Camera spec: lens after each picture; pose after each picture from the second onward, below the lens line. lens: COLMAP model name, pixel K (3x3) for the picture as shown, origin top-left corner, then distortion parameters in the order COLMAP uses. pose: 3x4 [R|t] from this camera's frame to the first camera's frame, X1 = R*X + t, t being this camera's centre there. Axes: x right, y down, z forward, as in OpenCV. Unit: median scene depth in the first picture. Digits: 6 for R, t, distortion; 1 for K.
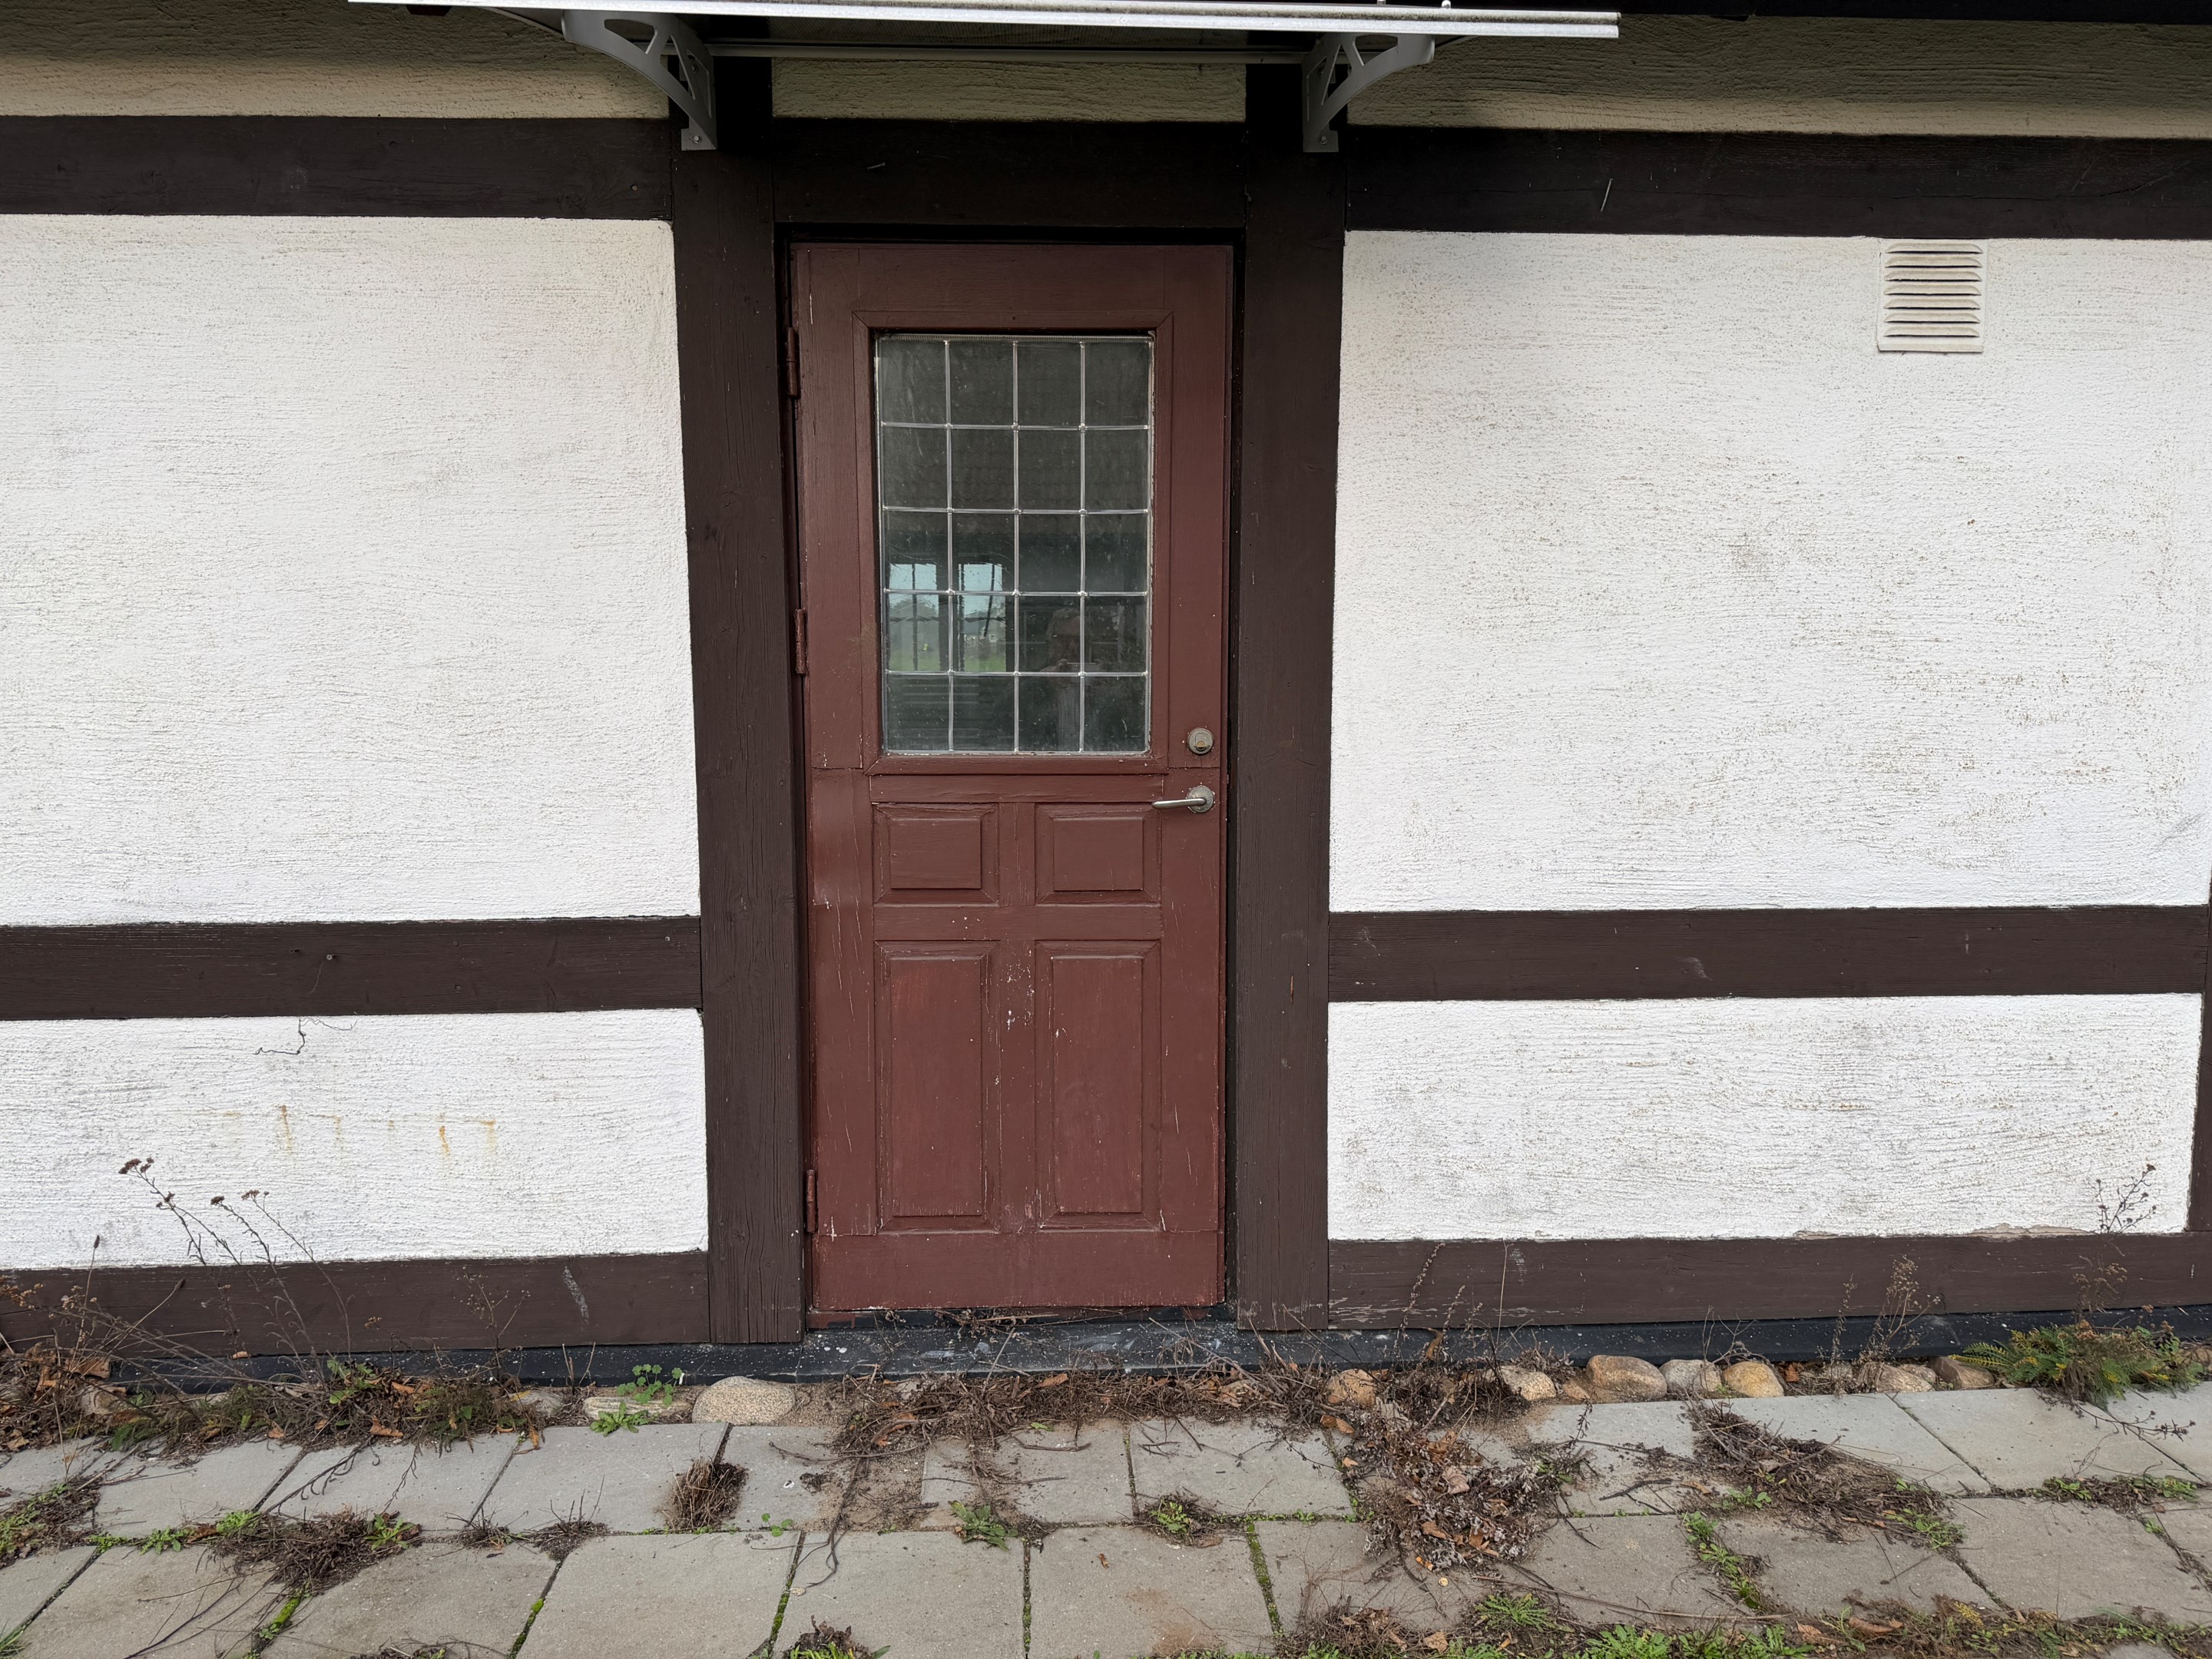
lens RADIAL K [[1569.3, 0, 1106.4], [0, 1569.3, 819.7], [0, 0, 1]] dist [0.047265, -0.058738]
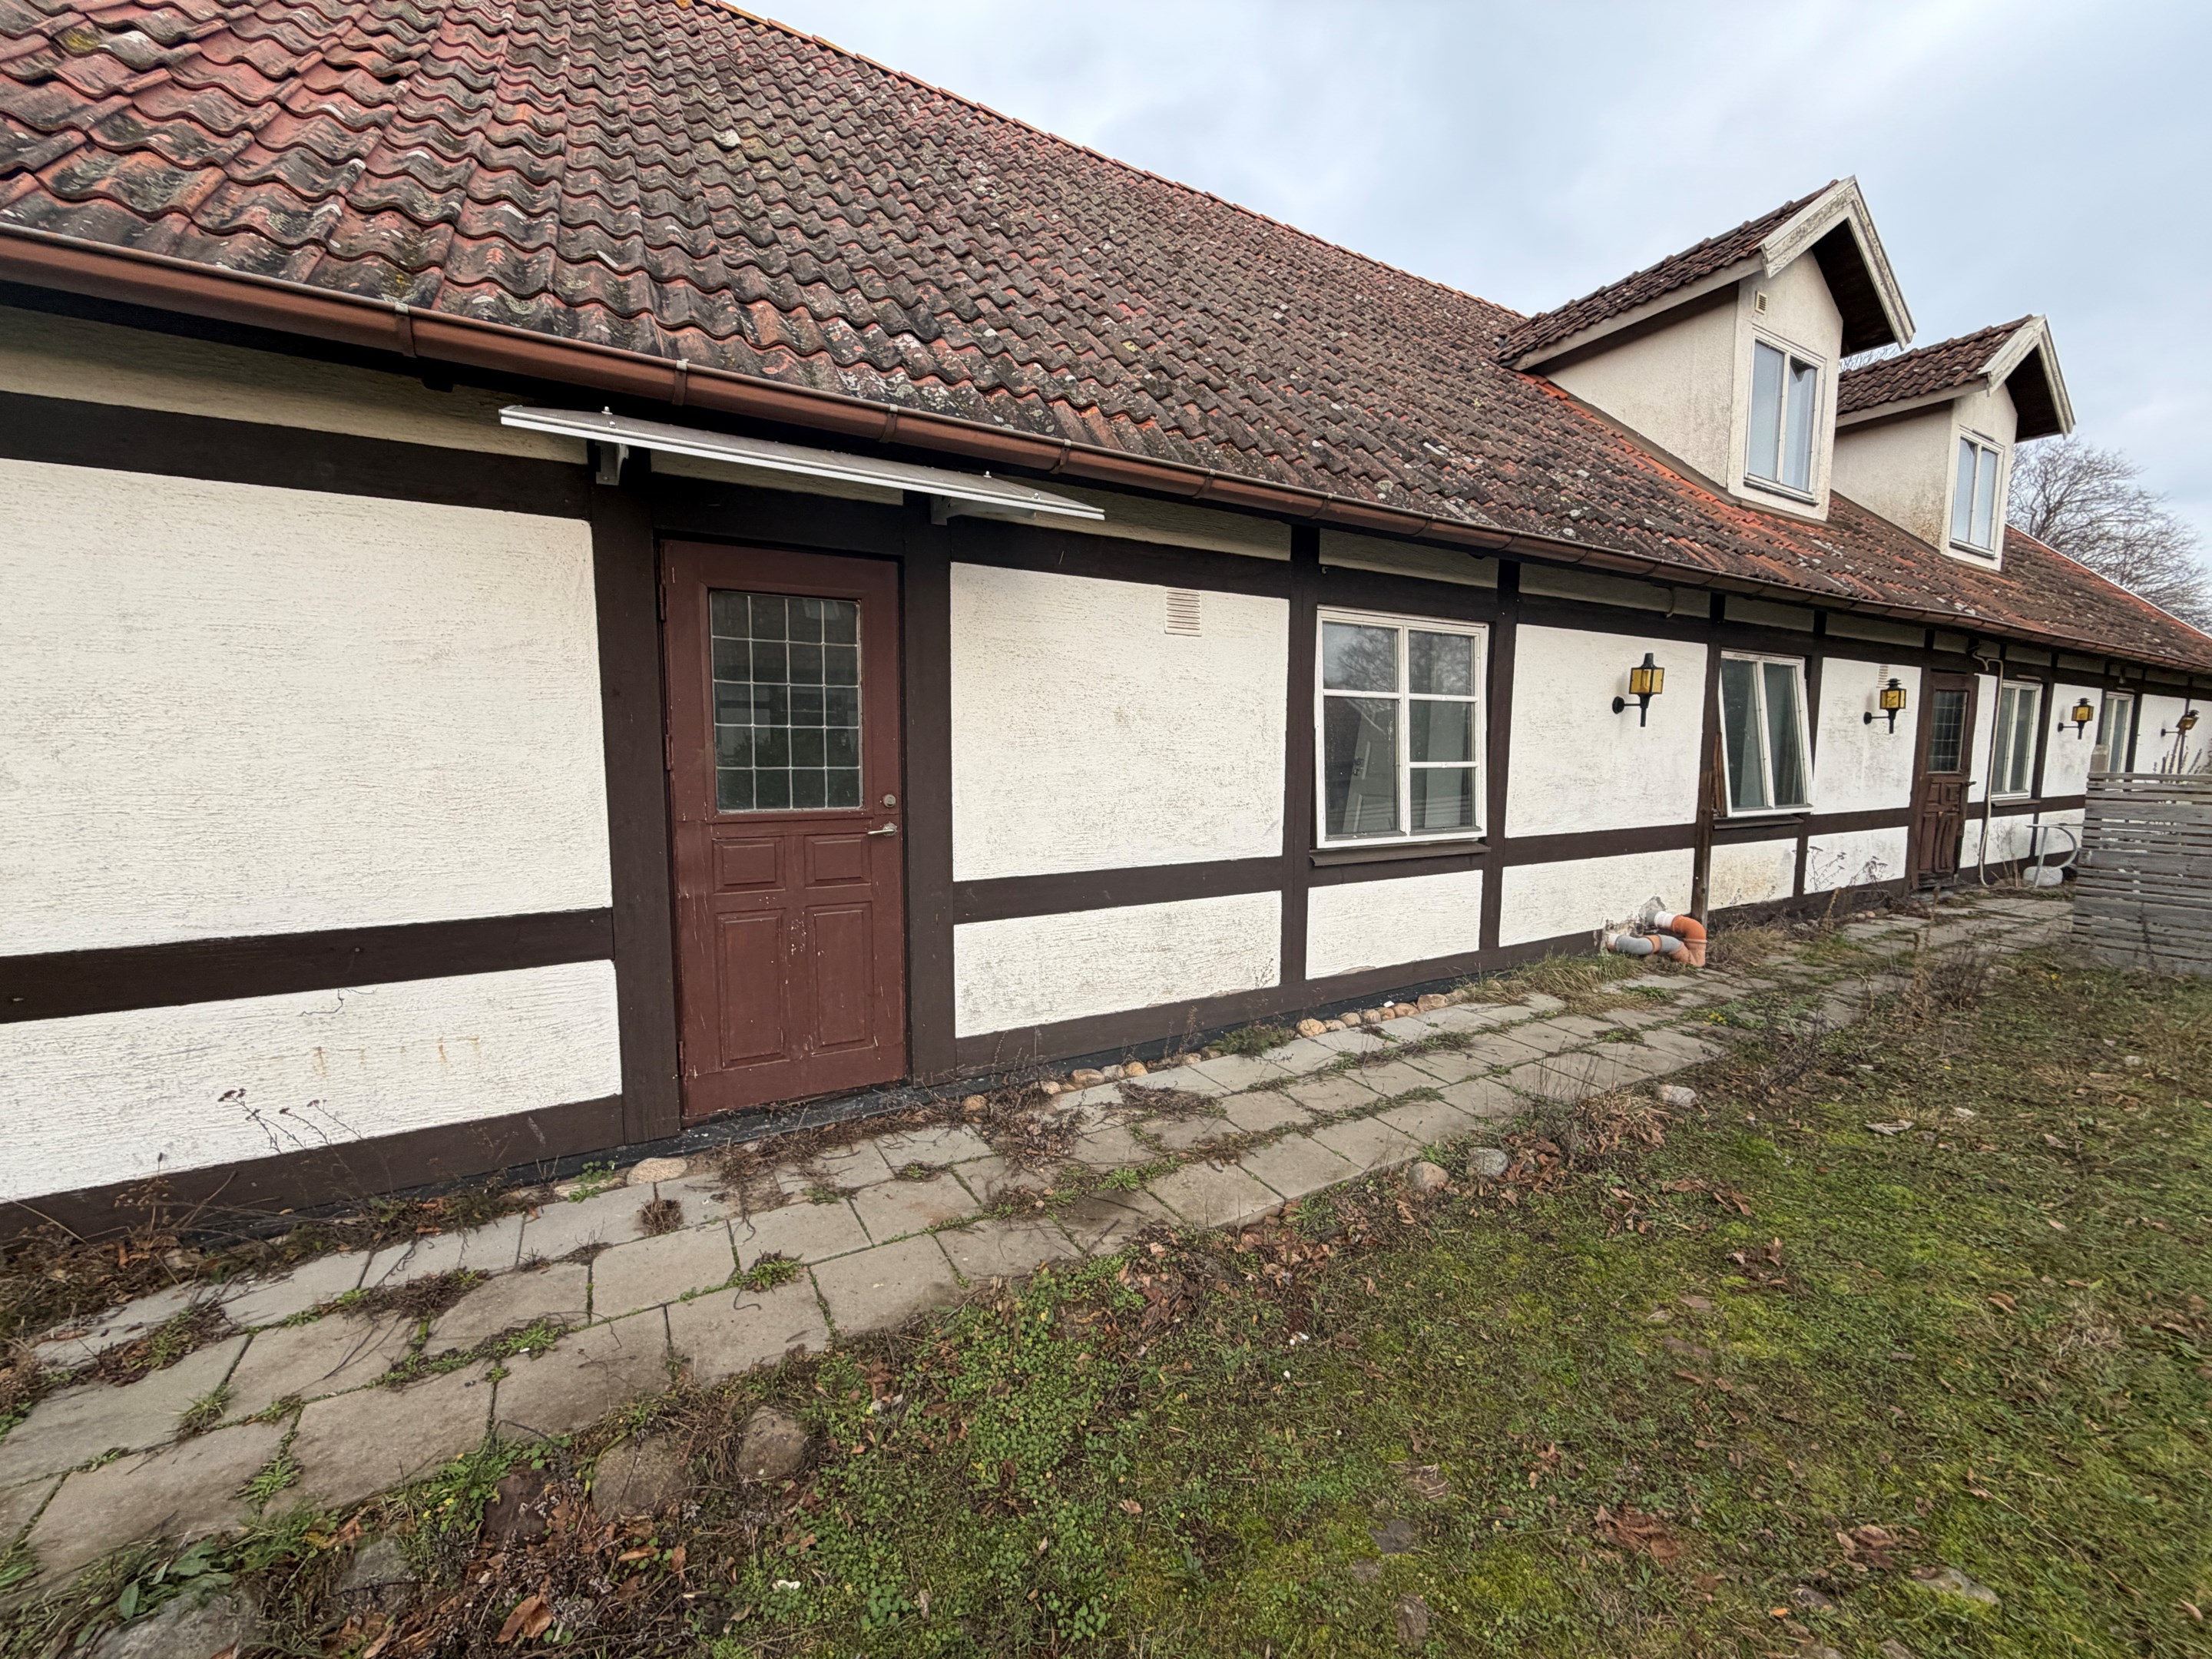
lens RADIAL K [[887.8, 0, 1106.1], [0, 887.8, 816.9], [0, 0, 1]] dist [-0.000552, 0.000076]
pose [[0.889457, -0.033076, 0.455820, -0.221644], [0.040097, 0.999179, -0.005738, -0.012744], [-0.455256, 0.023381, 0.890053, -0.156830]]
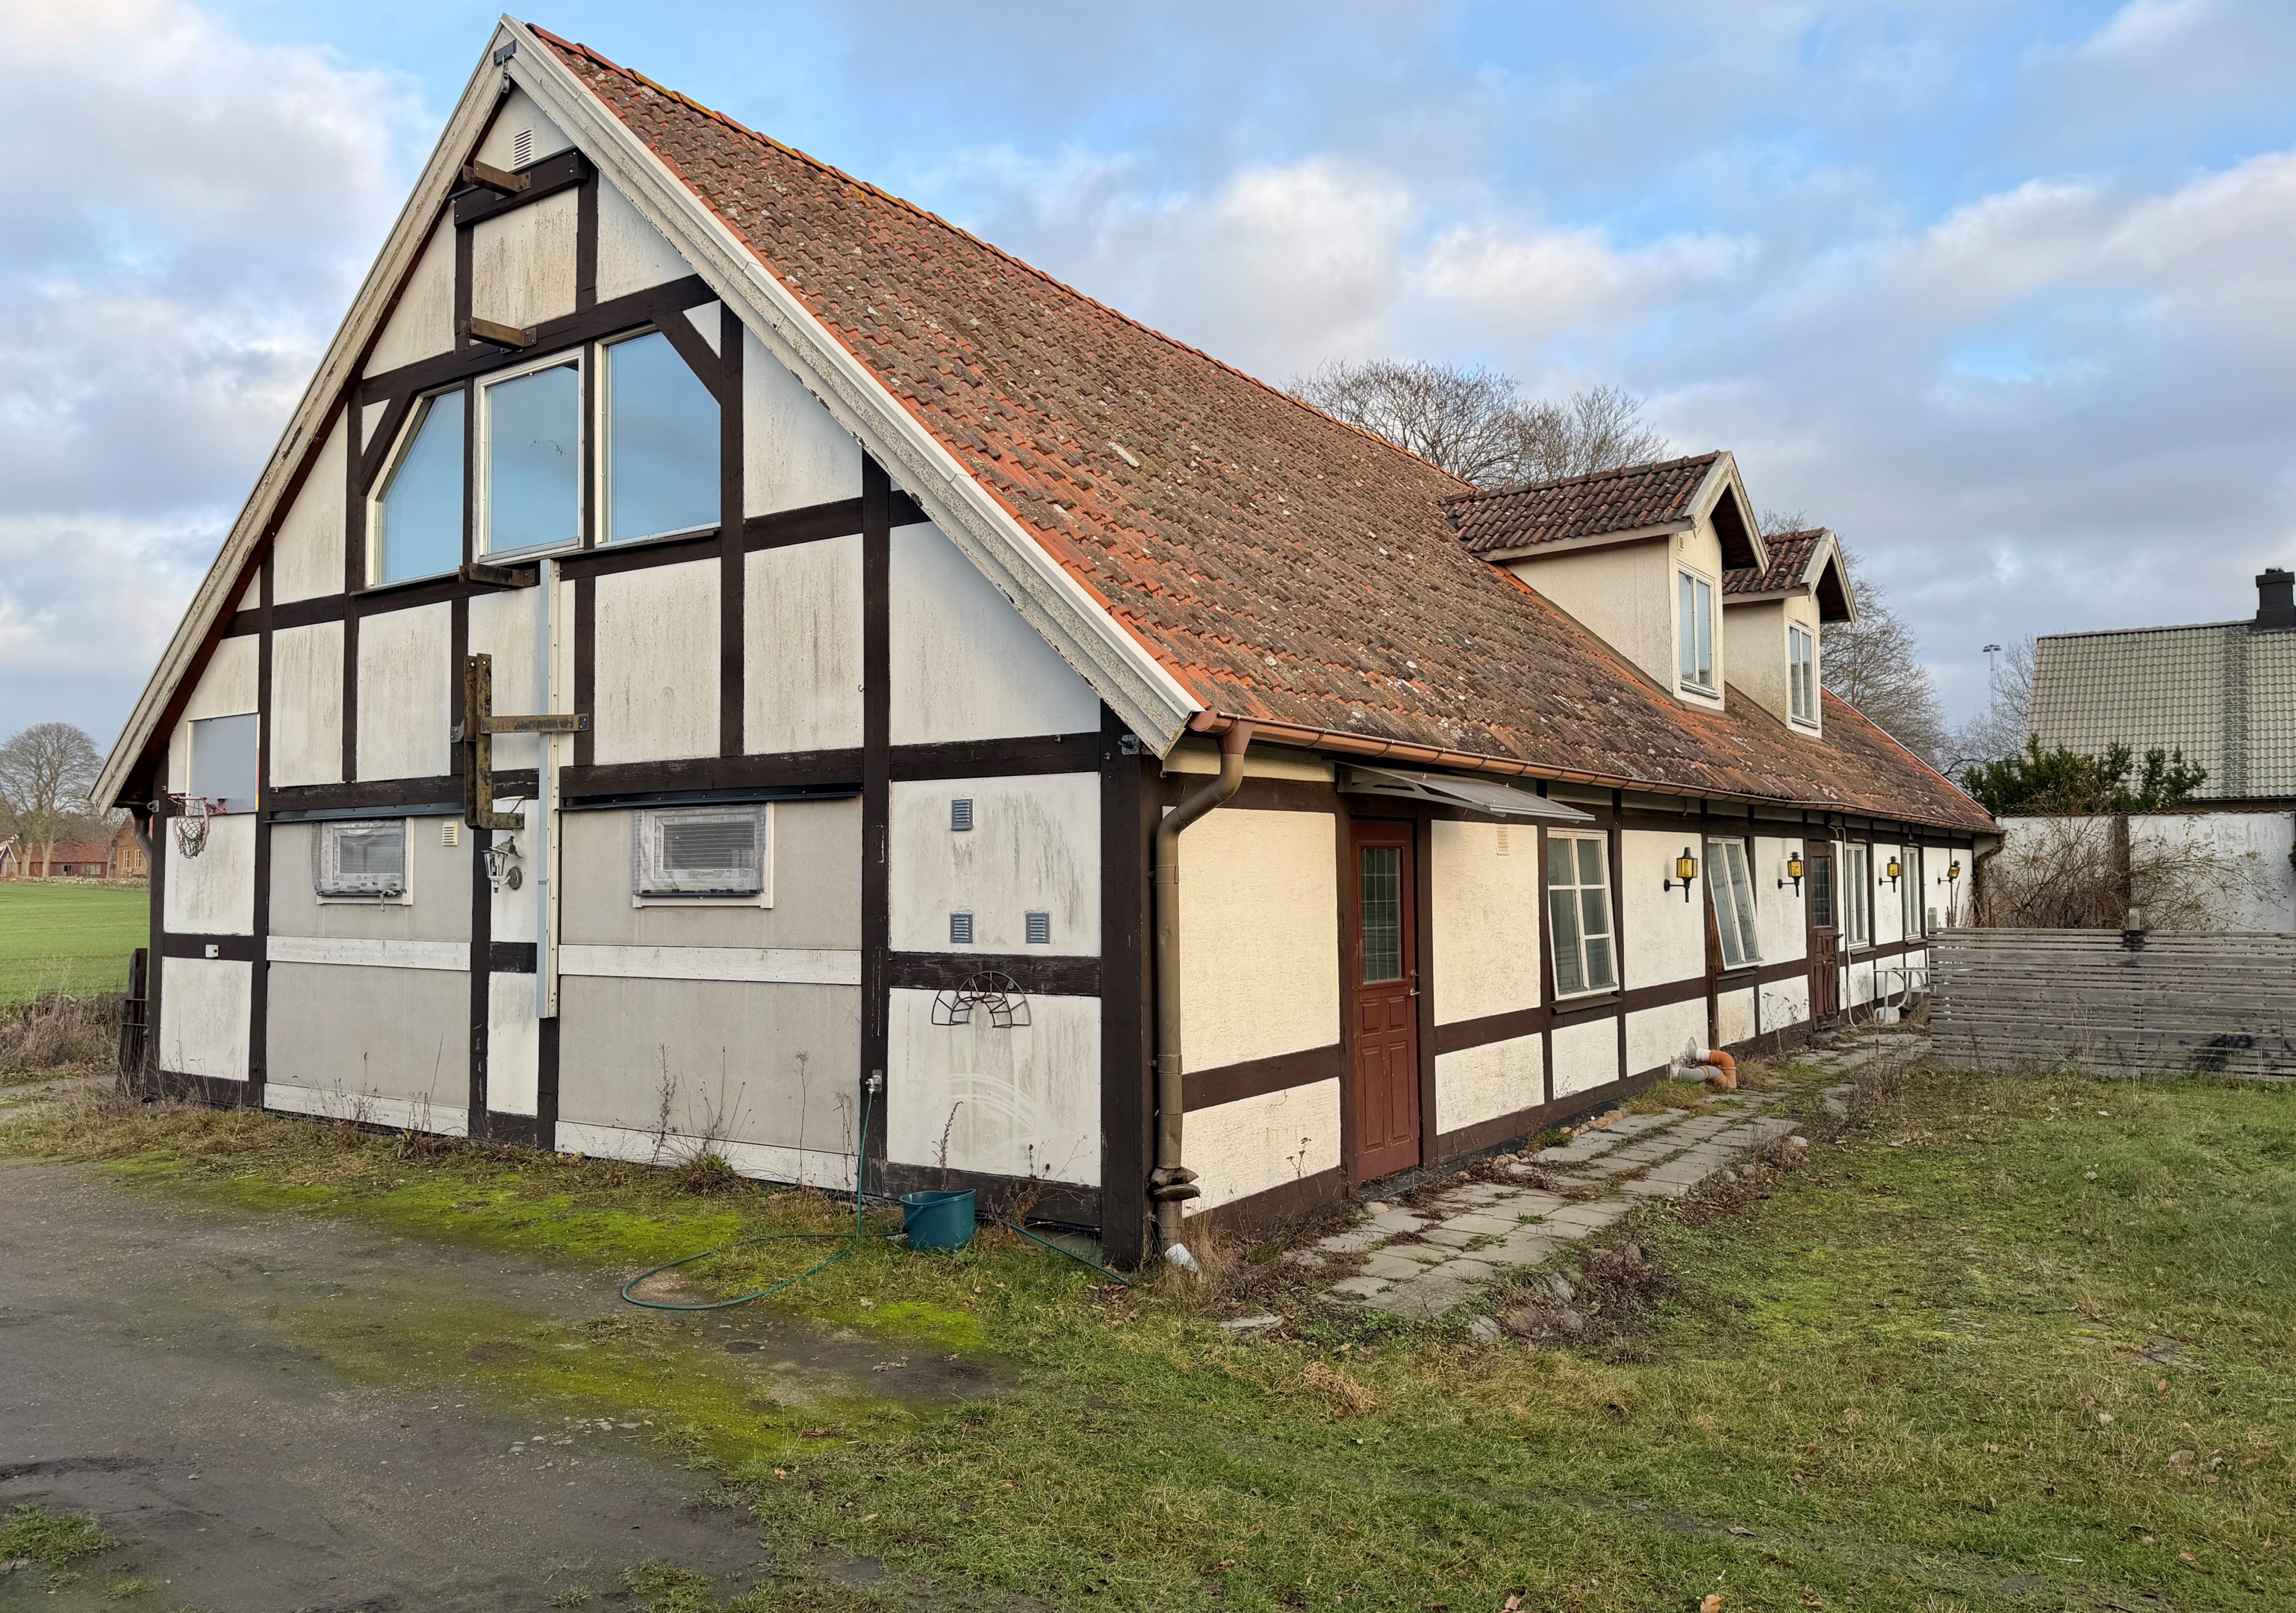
lens RADIAL K [[1617.9, 0, 1148.4], [0, 1617.9, 775.2], [0, 0, 1]] dist [0.062326, -0.003564]
pose [[0.608562, 0.044174, 0.792276, -2.900744], [0.089072, 0.988336, -0.123523, -0.092163], [-0.788492, 0.145741, 0.597529, -0.590584]]
